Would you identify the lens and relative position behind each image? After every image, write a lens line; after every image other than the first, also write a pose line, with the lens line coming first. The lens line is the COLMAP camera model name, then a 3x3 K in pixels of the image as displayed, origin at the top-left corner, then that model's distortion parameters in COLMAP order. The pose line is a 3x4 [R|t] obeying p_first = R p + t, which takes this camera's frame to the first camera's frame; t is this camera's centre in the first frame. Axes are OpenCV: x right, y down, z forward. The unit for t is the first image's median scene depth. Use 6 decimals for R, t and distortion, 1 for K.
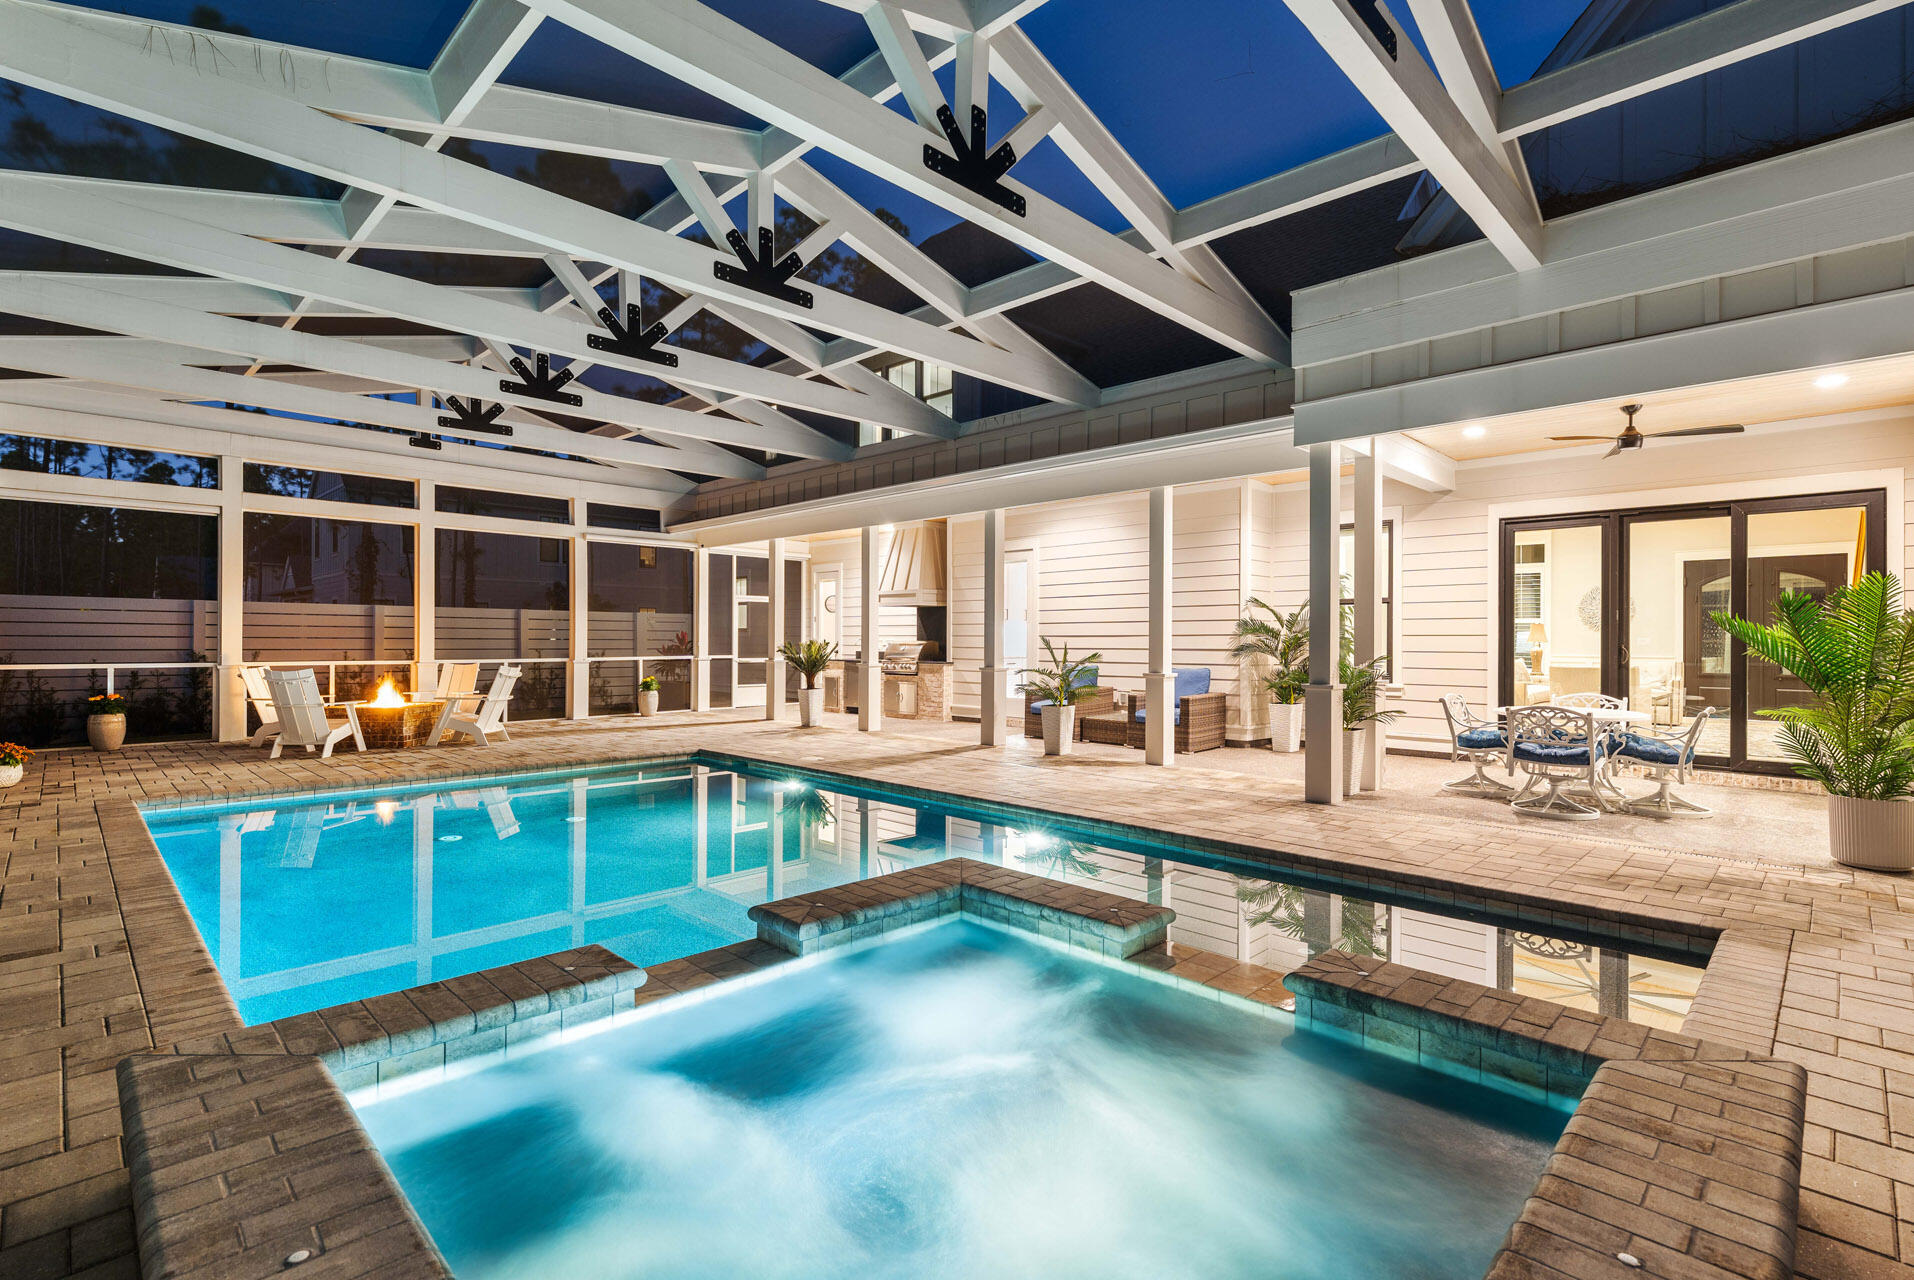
lens RADIAL K [[890.4, 0, 954.5], [0, 890.4, 644.6], [0, 0, 1]] dist [-0.006386, -0.001342]
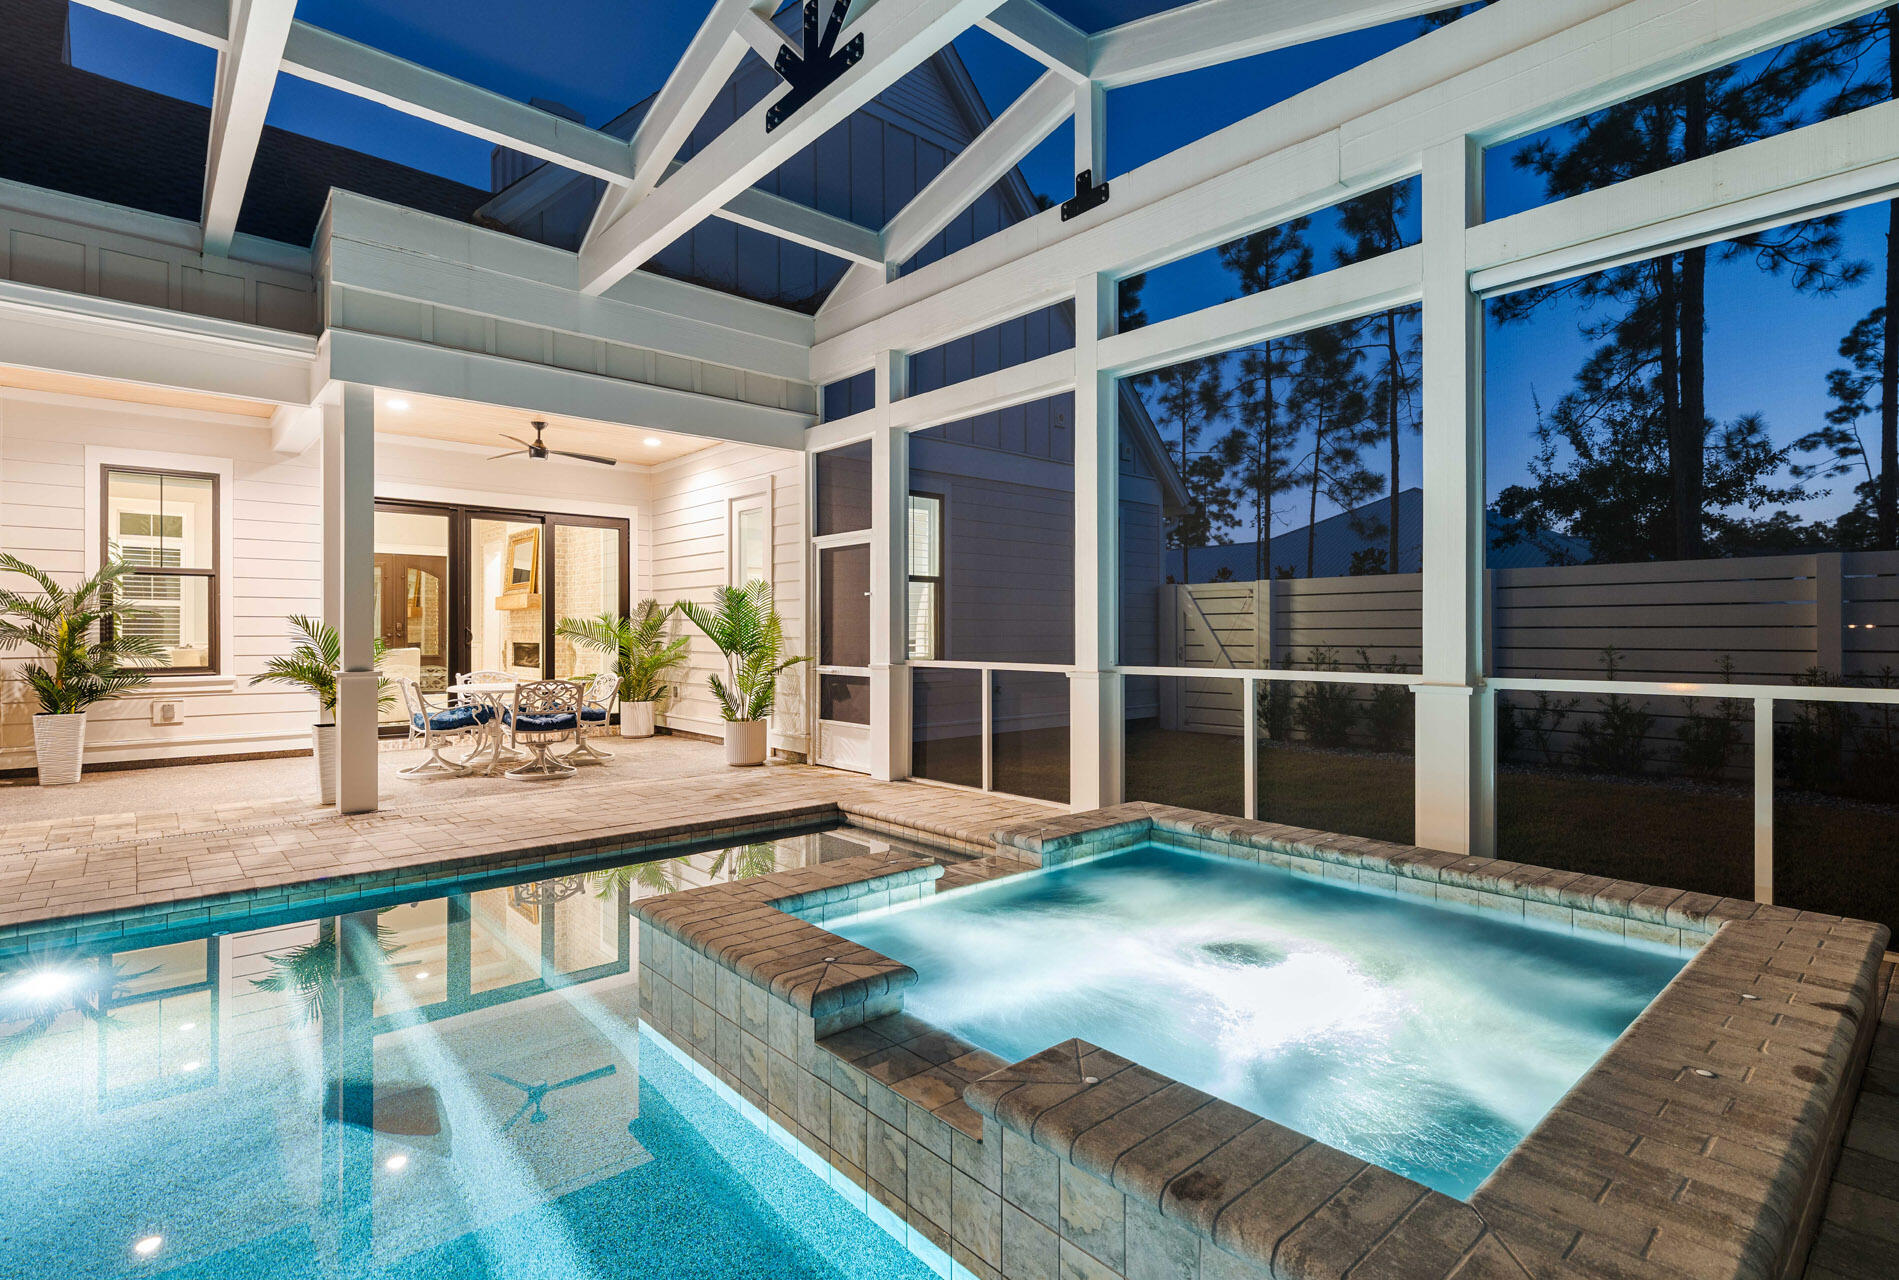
lens RADIAL K [[916.2, 0, 944.6], [0, 916.2, 634.7], [0, 0, 1]] dist [0.005277, 0.001242]
pose [[0.066250, -0.006020, 0.997785, -0.446754], [0.005404, 0.999969, 0.005674, 0.008173], [-0.997788, 0.005016, 0.066281, 0.417473]]
